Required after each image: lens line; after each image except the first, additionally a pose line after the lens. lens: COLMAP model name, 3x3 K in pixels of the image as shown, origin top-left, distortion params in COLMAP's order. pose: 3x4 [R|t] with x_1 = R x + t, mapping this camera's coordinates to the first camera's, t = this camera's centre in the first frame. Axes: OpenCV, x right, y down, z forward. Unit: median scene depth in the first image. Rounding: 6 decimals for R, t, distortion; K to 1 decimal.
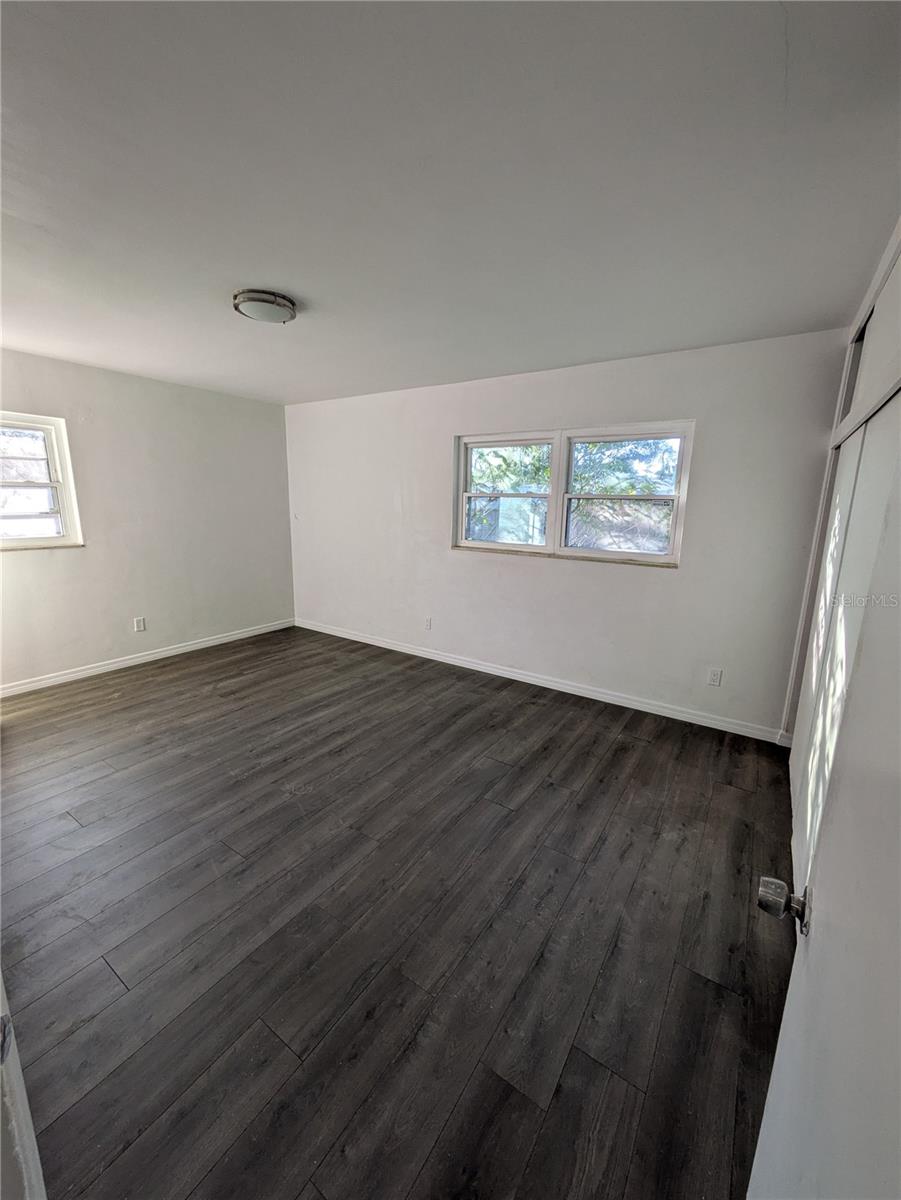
lens RADIAL K [[476.0, 0, 449.9], [0, 476.0, 601.8], [0, 0, 1]] dist [0.007957, 0.001765]
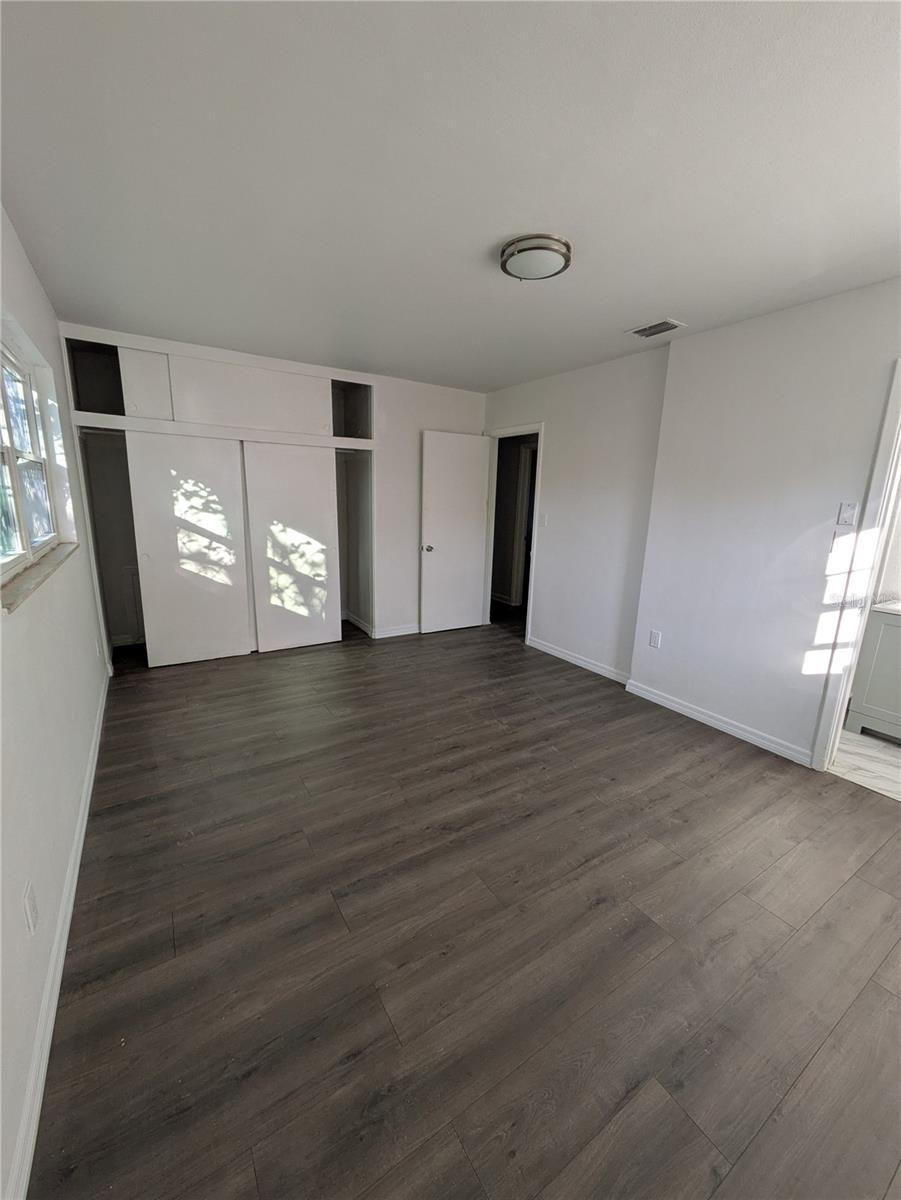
lens RADIAL K [[476.0, 0, 453.1], [0, 476.0, 601.2], [0, 0, 1]] dist [0.007957, 0.001765]
pose [[-0.917412, -0.131864, 0.375456, -0.503432], [0.033365, 0.914691, 0.402775, -0.314704], [-0.396537, 0.382038, -0.834749, 1.540966]]
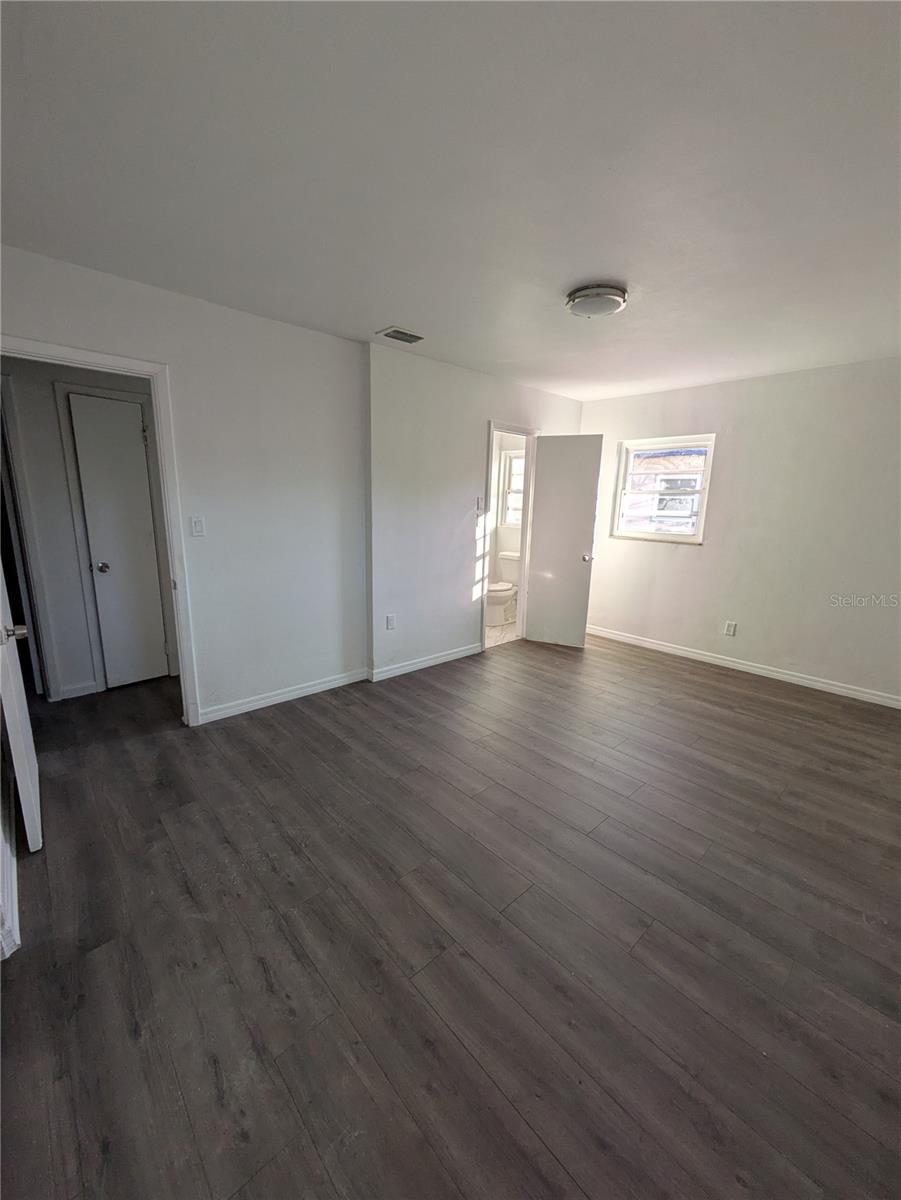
lens RADIAL K [[476.0, 0, 451.7], [0, 476.0, 601.2], [0, 0, 1]] dist [0.007957, 0.001765]
pose [[-0.229061, 0.181527, -0.956336, 0.582329], [-0.228047, 0.945109, 0.234018, -0.145576], [0.946322, 0.271694, -0.175091, 0.817794]]
